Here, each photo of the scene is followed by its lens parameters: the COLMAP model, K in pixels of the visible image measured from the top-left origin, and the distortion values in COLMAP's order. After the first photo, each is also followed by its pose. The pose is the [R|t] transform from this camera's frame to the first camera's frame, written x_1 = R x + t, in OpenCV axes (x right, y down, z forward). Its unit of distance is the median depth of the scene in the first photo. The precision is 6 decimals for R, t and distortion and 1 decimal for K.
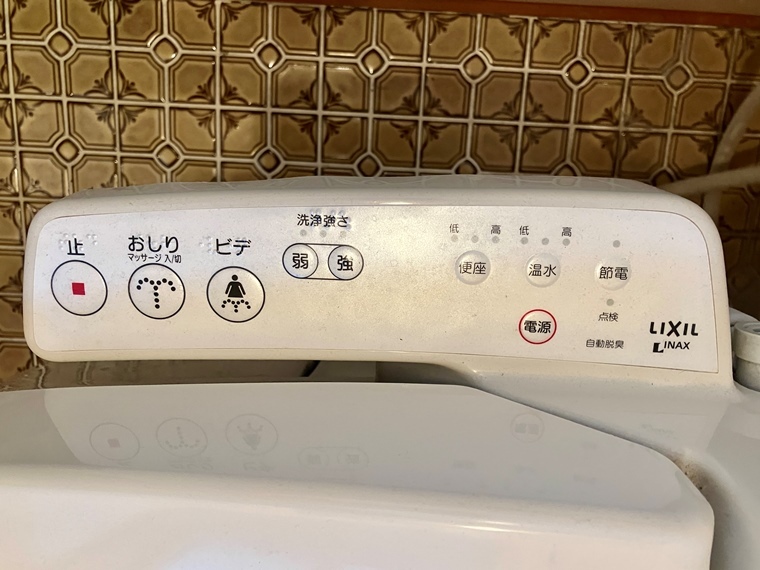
lens RADIAL K [[624.0, 0, 382.7], [0, 624.0, 283.0], [0, 0, 1]] dist [0.004364, -0.004920]
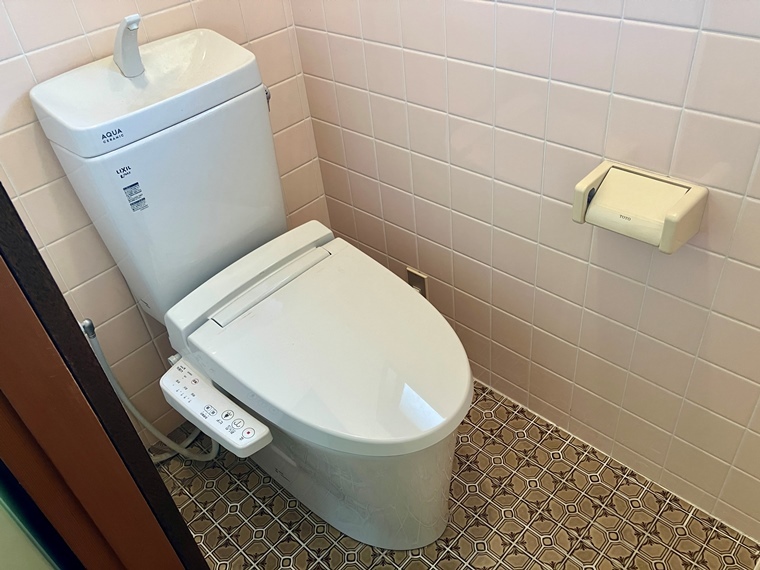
lens RADIAL K [[624.0, 0, 382.7], [0, 624.0, 283.0], [0, 0, 1]] dist [0.004364, -0.004920]
pose [[-0.749287, -0.342454, 0.566828, -3.554733], [0.604887, -0.702340, 0.375273, -0.353545], [0.269592, 0.624054, 0.733401, -2.888173]]
